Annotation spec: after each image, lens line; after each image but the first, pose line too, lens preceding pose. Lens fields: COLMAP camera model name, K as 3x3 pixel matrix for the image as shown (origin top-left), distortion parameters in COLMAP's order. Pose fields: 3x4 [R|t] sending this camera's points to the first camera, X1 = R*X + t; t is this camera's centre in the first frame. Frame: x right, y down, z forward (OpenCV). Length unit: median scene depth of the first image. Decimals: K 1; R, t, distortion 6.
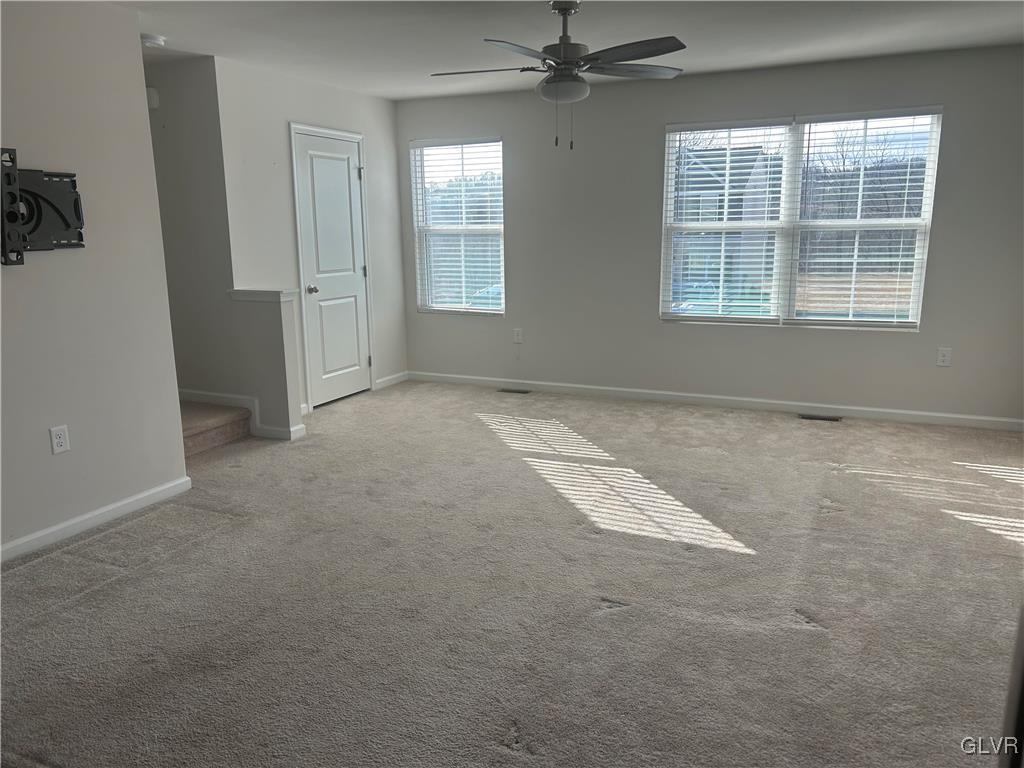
lens RADIAL K [[774.6, 0, 503.4], [0, 774.6, 386.8], [0, 0, 1]] dist [0.052780, -0.042527]
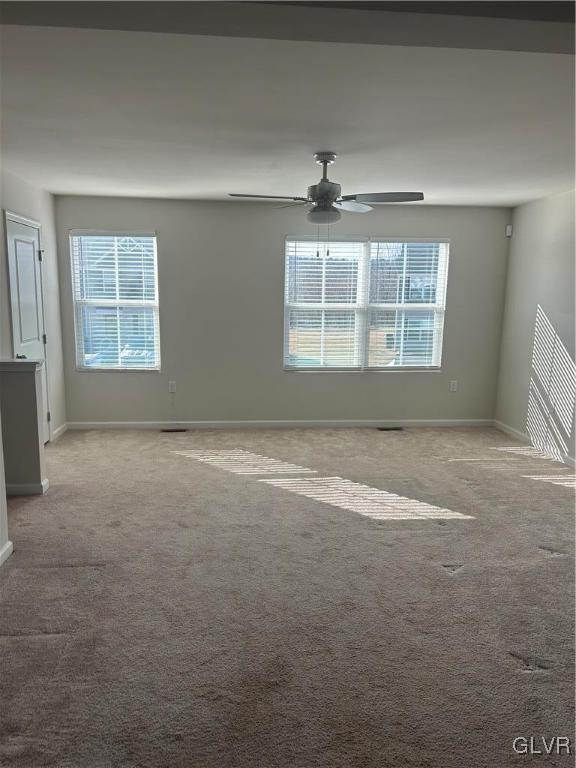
lens RADIAL K [[580.9, 0, 287.3], [0, 580.9, 389.4], [0, 0, 1]] dist [0.052780, -0.042527]
pose [[0.865041, -0.059948, 0.498106, -0.397922], [0.080377, 0.996571, -0.019648, -0.037483], [-0.495220, 0.057032, 0.866893, 0.097268]]
